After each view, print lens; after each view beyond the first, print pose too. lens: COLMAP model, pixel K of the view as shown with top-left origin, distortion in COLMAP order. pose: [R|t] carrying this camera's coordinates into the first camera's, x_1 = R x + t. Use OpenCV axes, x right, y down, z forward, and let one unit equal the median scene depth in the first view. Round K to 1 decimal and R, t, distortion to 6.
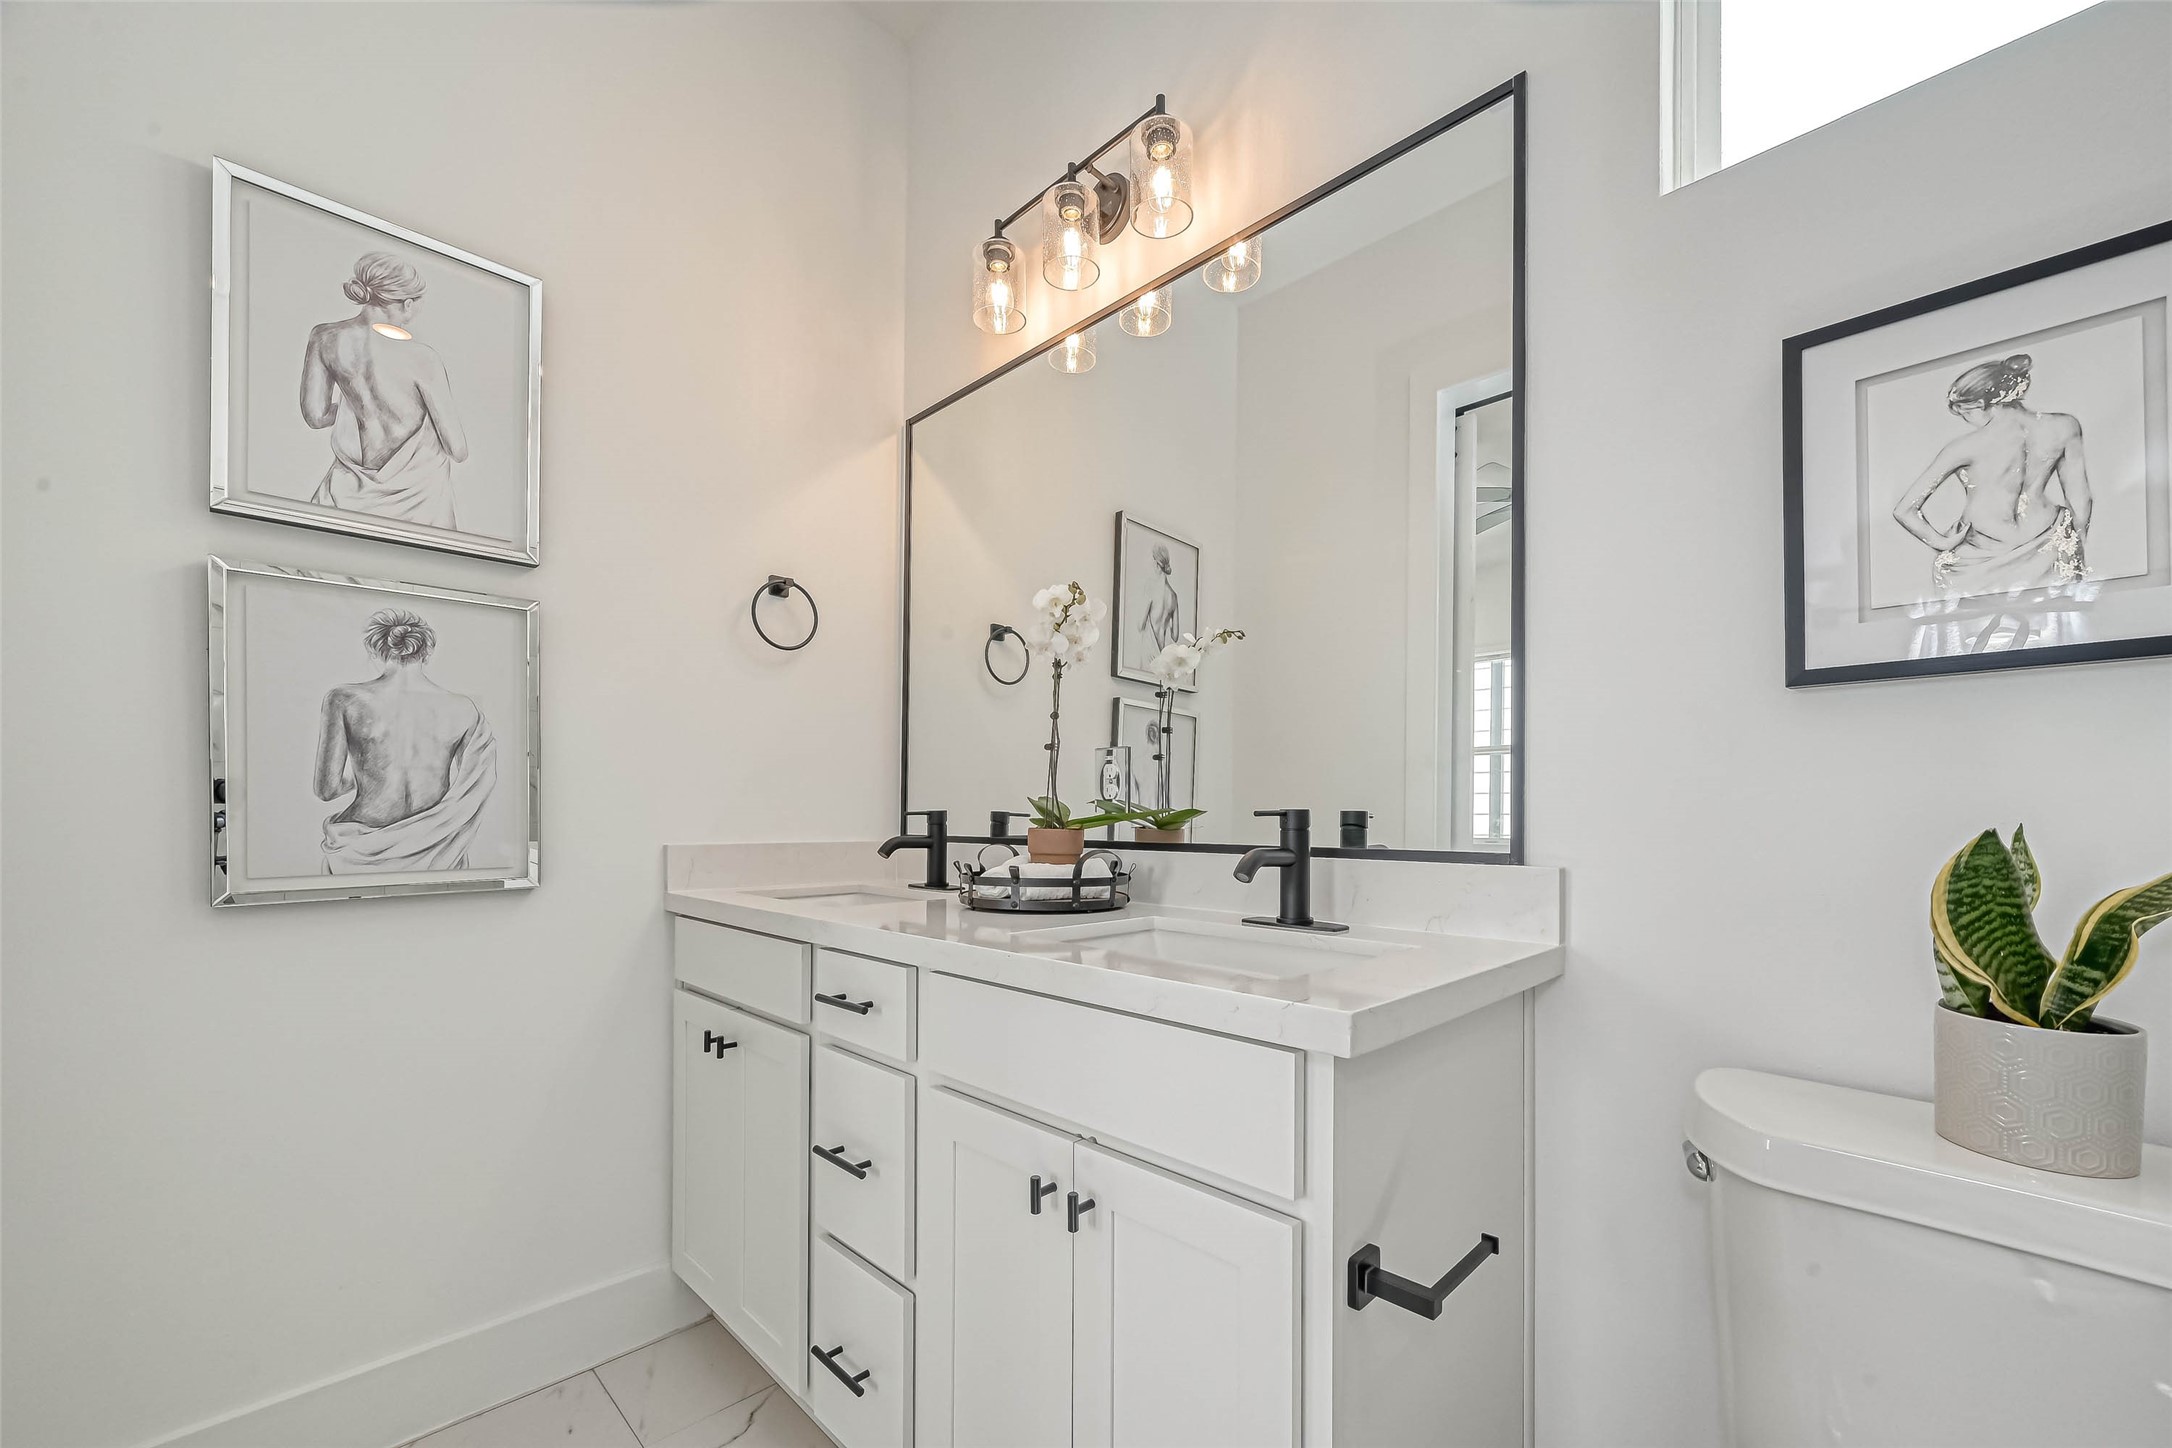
lens RADIAL K [[888.1, 0, 1131.5], [0, 888.1, 806.5], [0, 0, 1]] dist [0.001486, -0.001557]
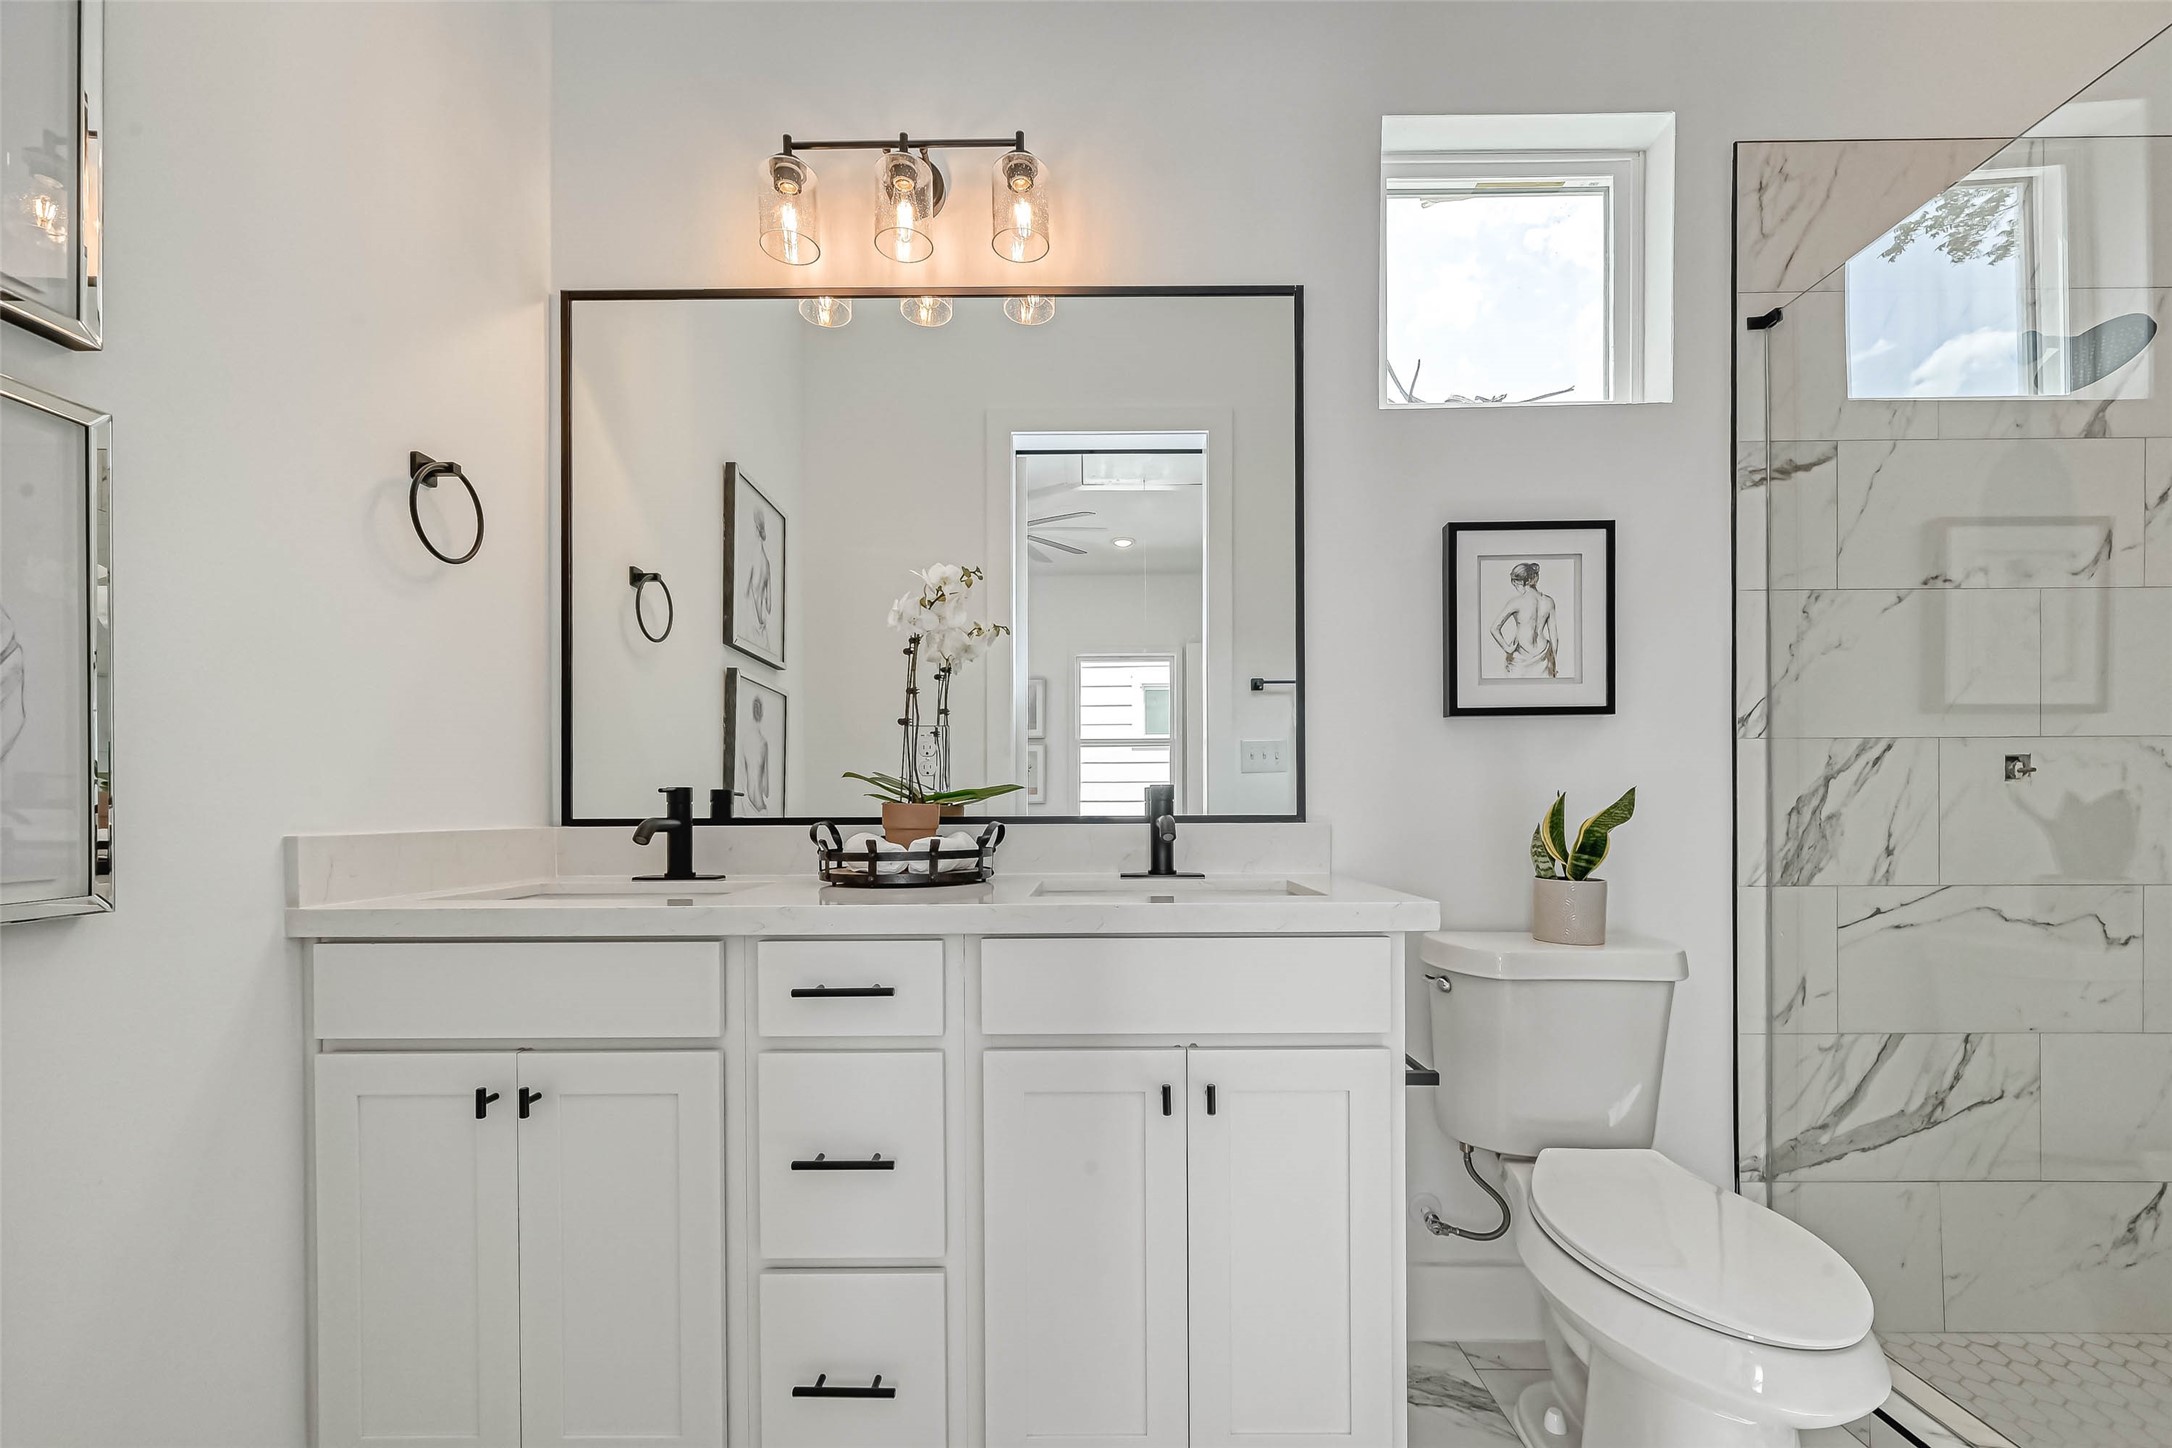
lens RADIAL K [[888.1, 0, 1099.3], [0, 888.1, 811.2], [0, 0, 1]] dist [0.001486, -0.001557]
pose [[0.705747, -0.012036, 0.708362, -0.655044], [0.001244, 0.999875, 0.015750, 0.017917], [-0.708463, -0.010234, 0.705674, 0.143216]]
